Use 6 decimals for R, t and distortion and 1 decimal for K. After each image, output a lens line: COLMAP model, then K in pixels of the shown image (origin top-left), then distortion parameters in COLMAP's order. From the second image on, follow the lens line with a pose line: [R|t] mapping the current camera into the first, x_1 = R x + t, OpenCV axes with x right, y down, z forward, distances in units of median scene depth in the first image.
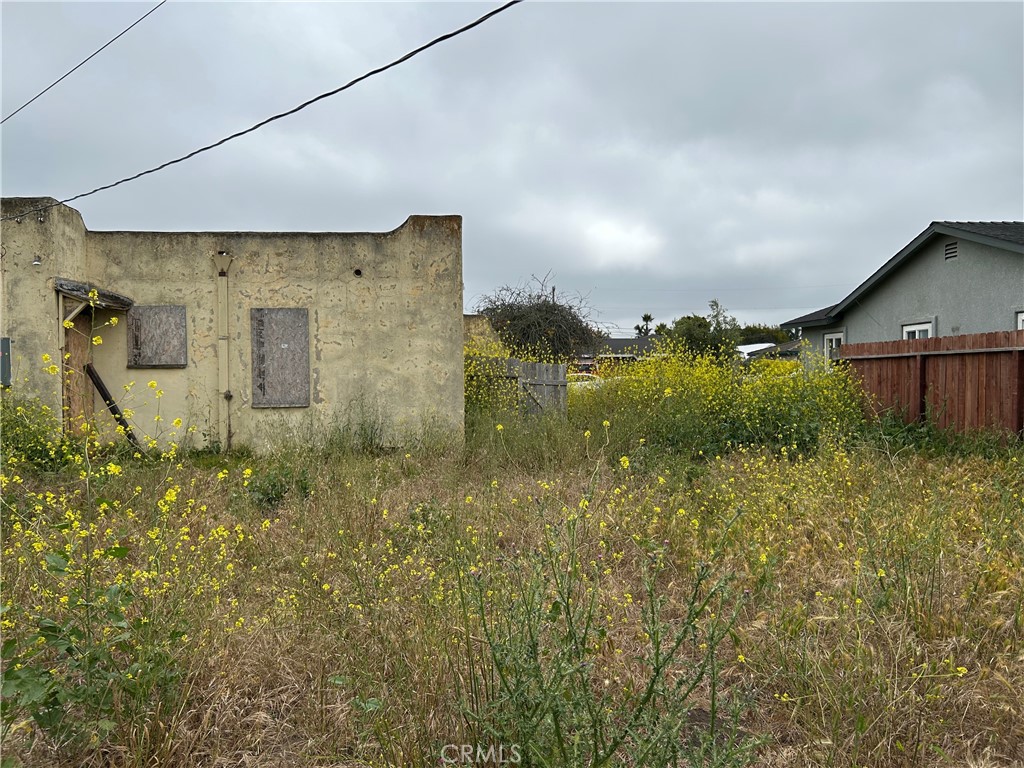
lens RADIAL K [[763.4, 0, 510.4], [0, 763.4, 391.2], [0, 0, 1]] dist [0.051046, -0.056112]
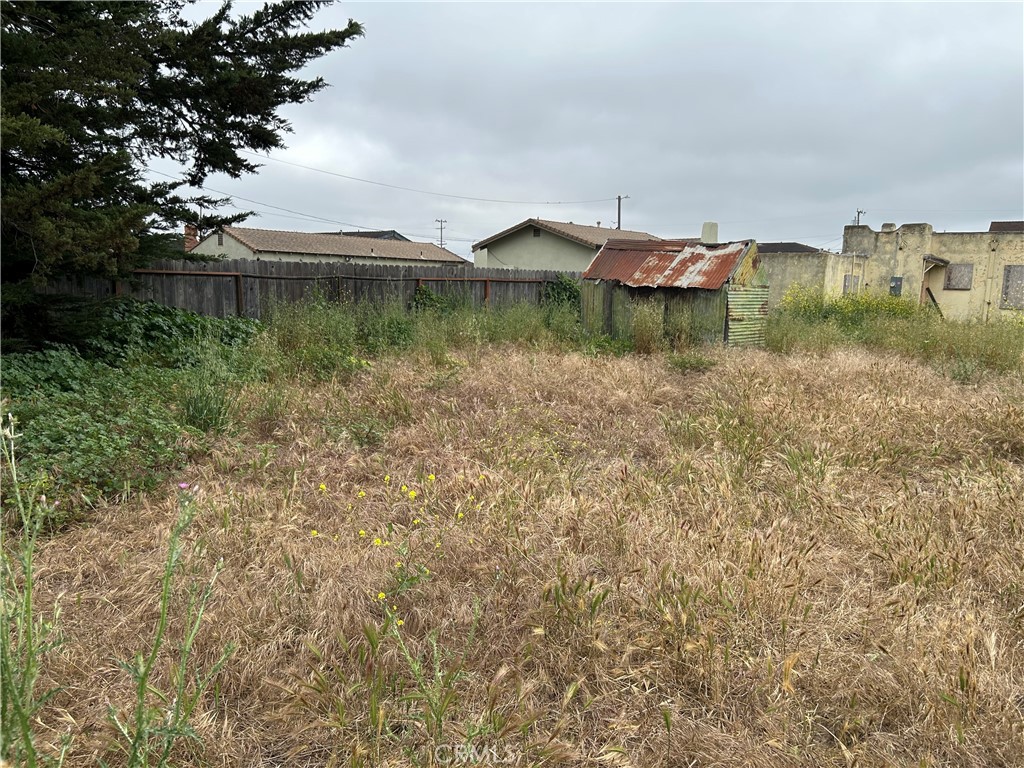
lens RADIAL K [[763.4, 0, 510.3], [0, 763.4, 390.9], [0, 0, 1]] dist [0.051046, -0.056112]
pose [[0.707806, 0.127919, -0.694728, 0.271358], [-0.047859, 0.989892, 0.133507, 0.027791], [0.704784, -0.061248, 0.706773, -1.716610]]
